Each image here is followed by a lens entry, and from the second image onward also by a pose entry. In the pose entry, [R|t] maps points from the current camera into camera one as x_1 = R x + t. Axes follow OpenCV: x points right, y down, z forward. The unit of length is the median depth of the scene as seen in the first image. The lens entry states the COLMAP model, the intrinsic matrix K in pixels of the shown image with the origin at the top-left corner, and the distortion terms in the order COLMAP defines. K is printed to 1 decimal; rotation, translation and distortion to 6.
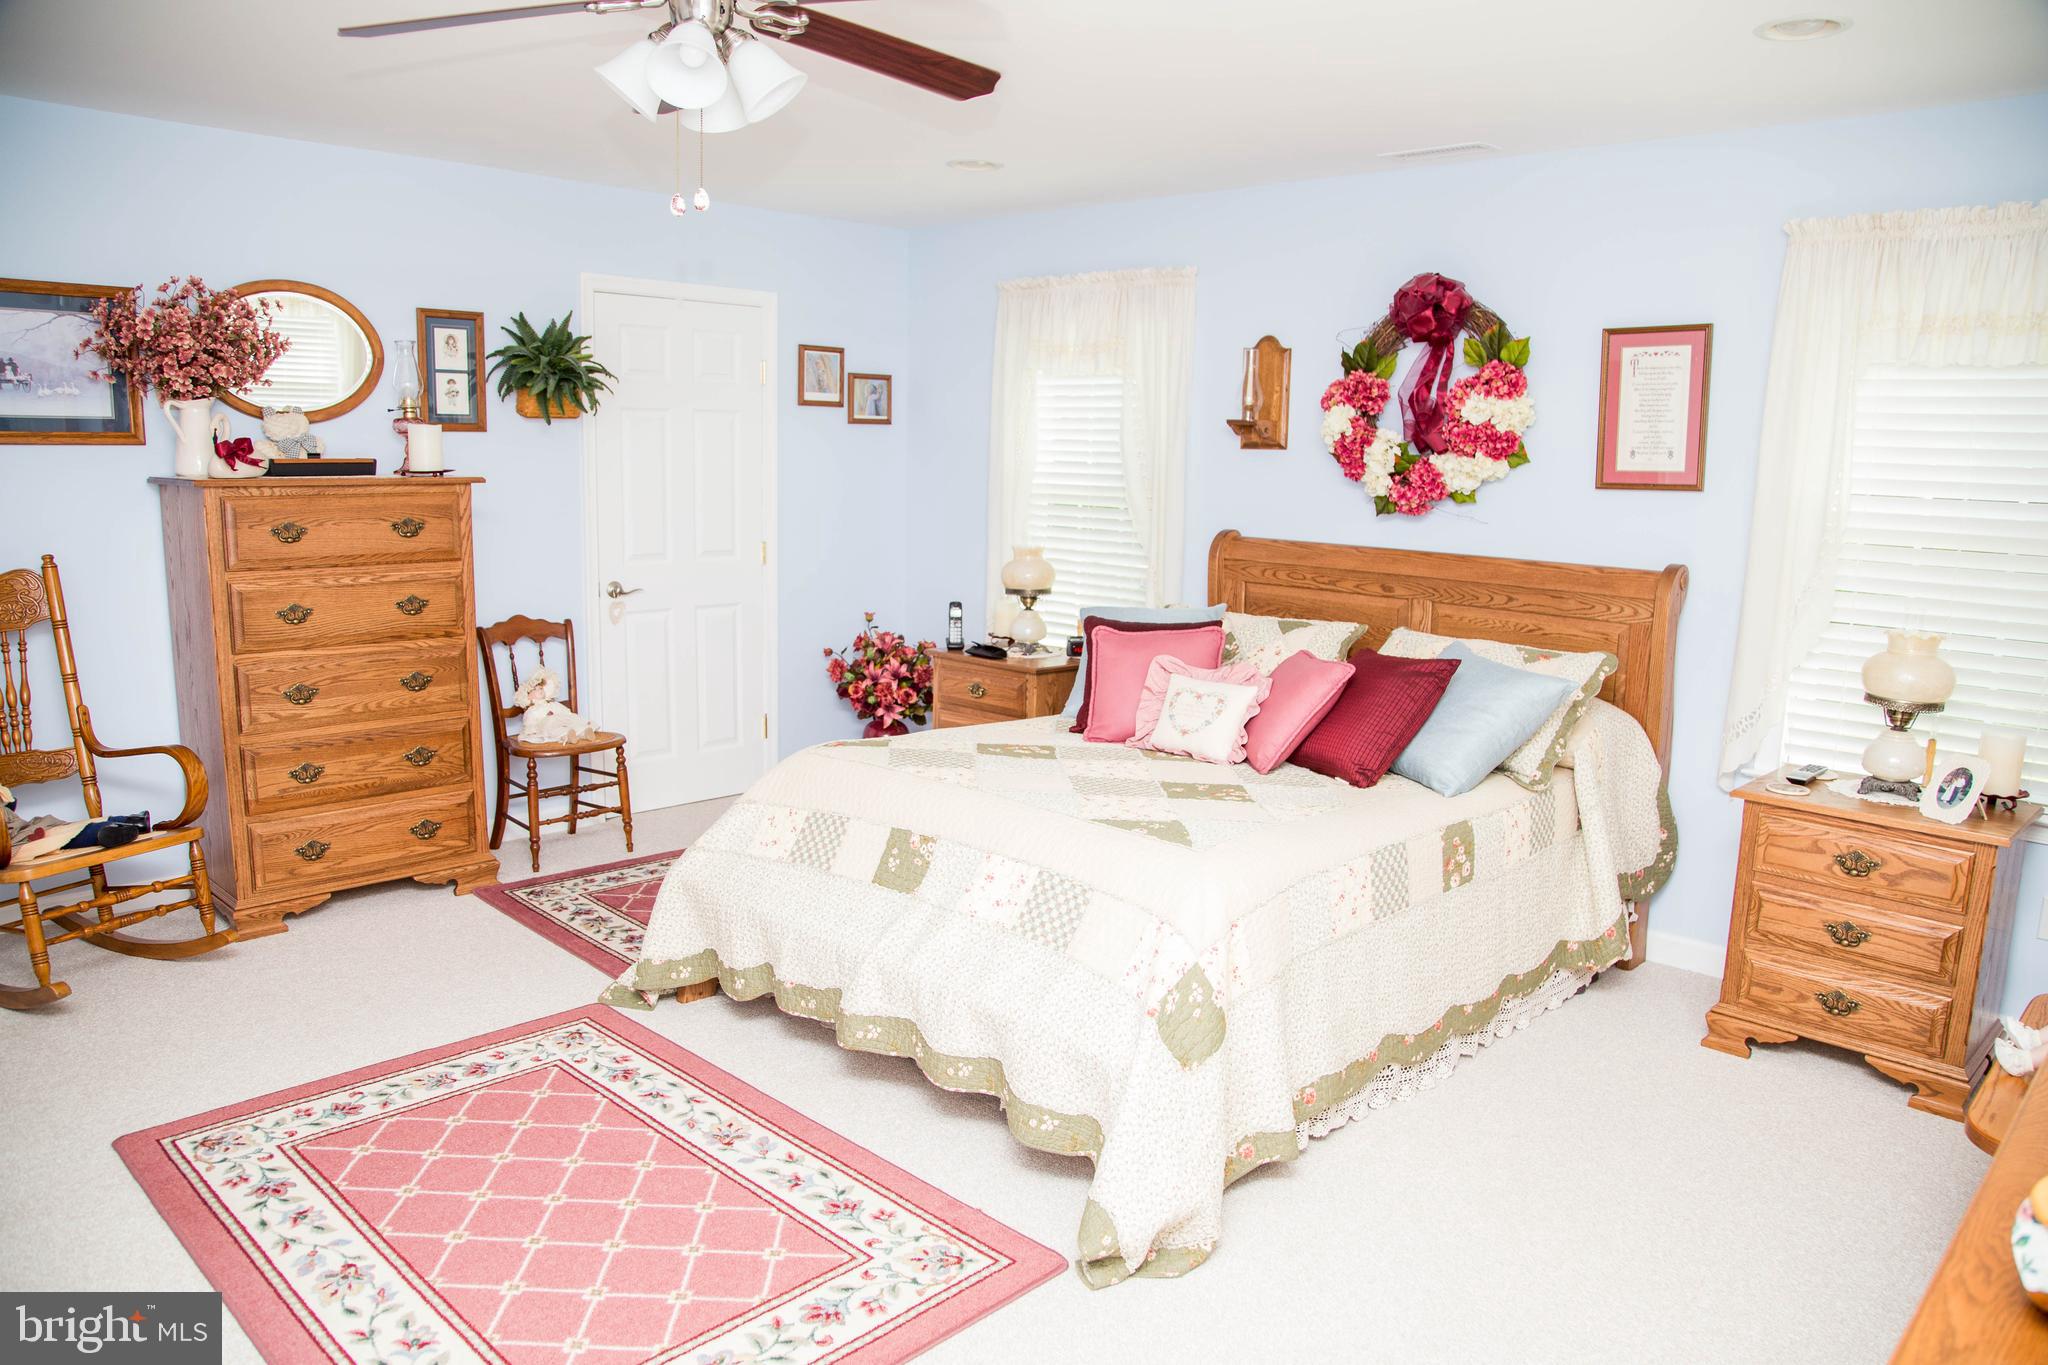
lens RADIAL K [[1408.1, 0, 1024.8], [0, 1408.1, 698.5], [0, 0, 1]] dist [-0.119961, 0.072967]
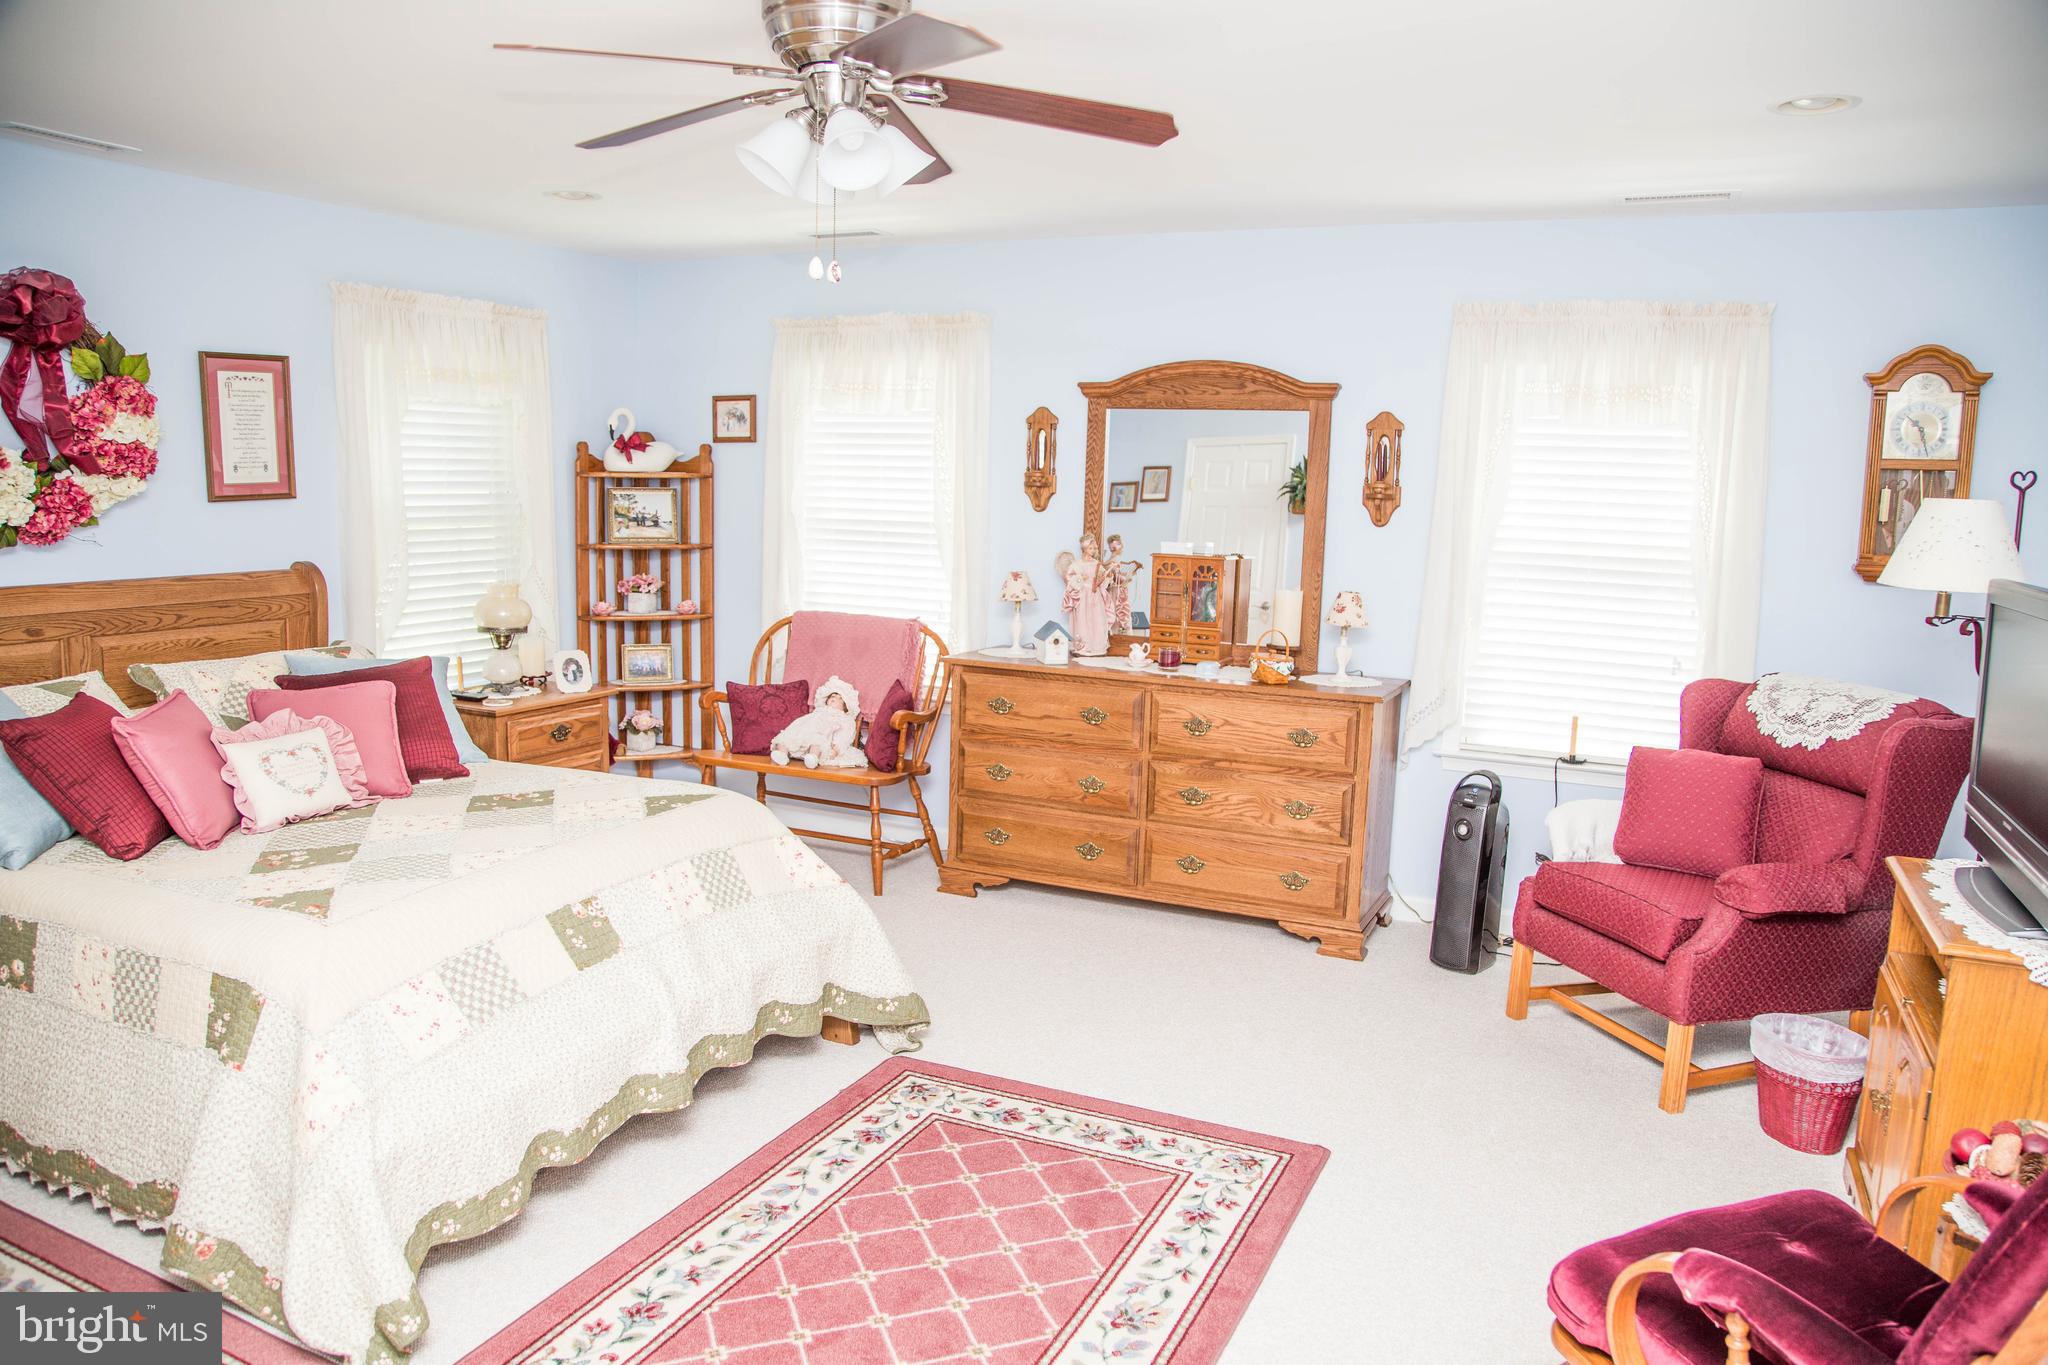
lens RADIAL K [[1408.1, 0, 1024.8], [0, 1408.1, 698.5], [0, 0, 1]] dist [-0.119961, 0.072967]
pose [[-0.317436, -0.182454, 0.930561, -0.797571], [0.135628, 0.962491, 0.234981, -0.168995], [-0.938530, 0.200801, -0.280784, 0.742234]]
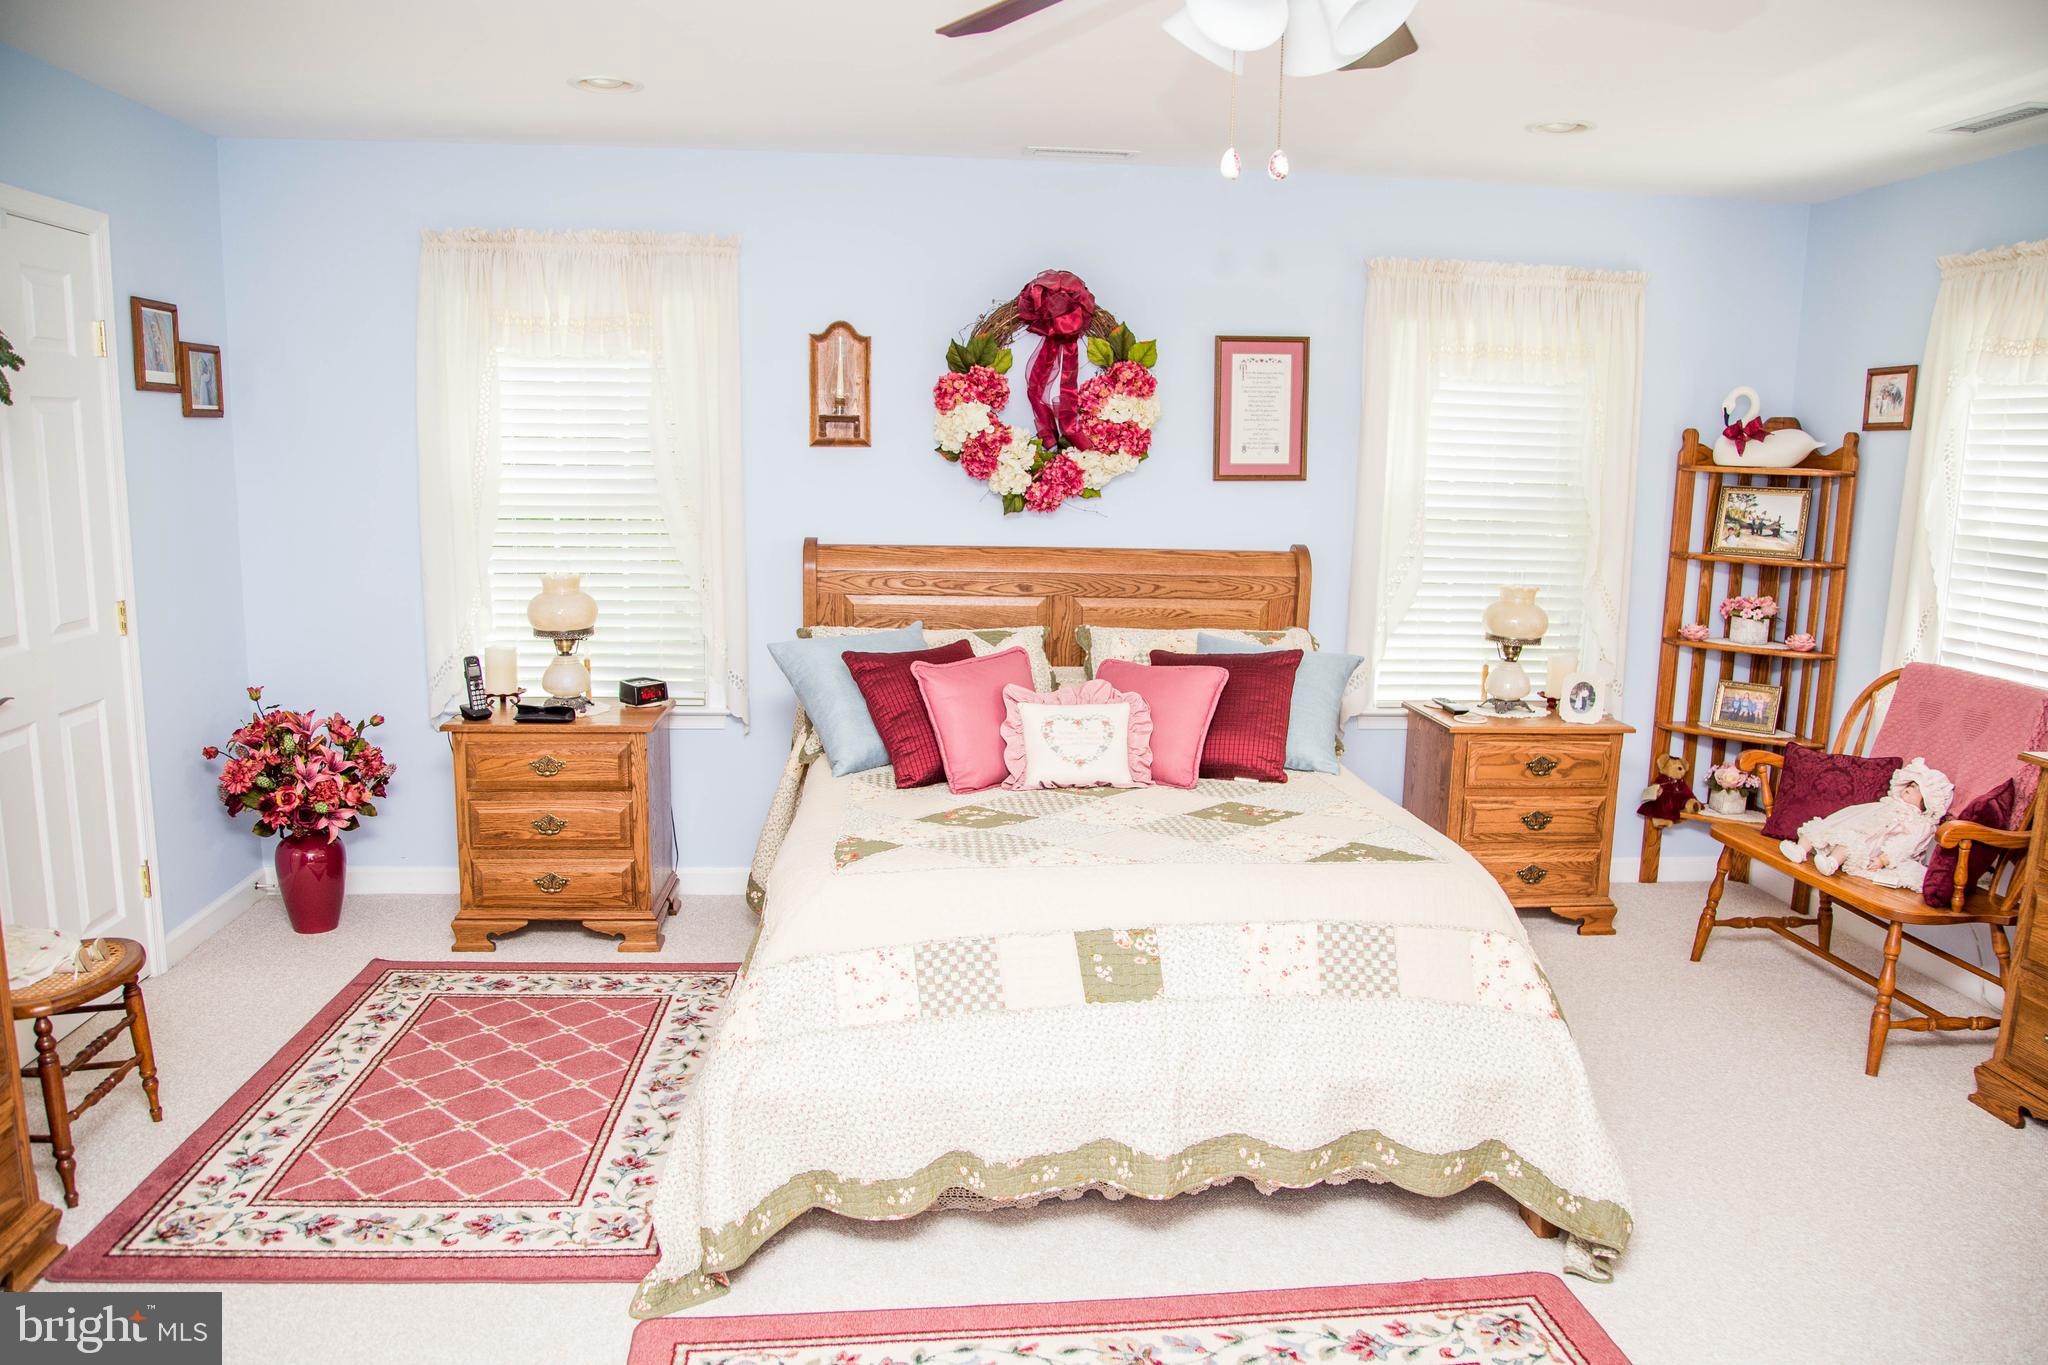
lens RADIAL K [[1469.8, 0, 1031.2], [0, 1469.8, 686.1], [0, 0, 1]] dist [-0.129848, 0.091644]
pose [[0.643472, -0.136700, 0.753165, -0.587234], [0.128429, 0.989257, 0.069826, -0.091043], [-0.754619, 0.051797, 0.654115, 0.358183]]
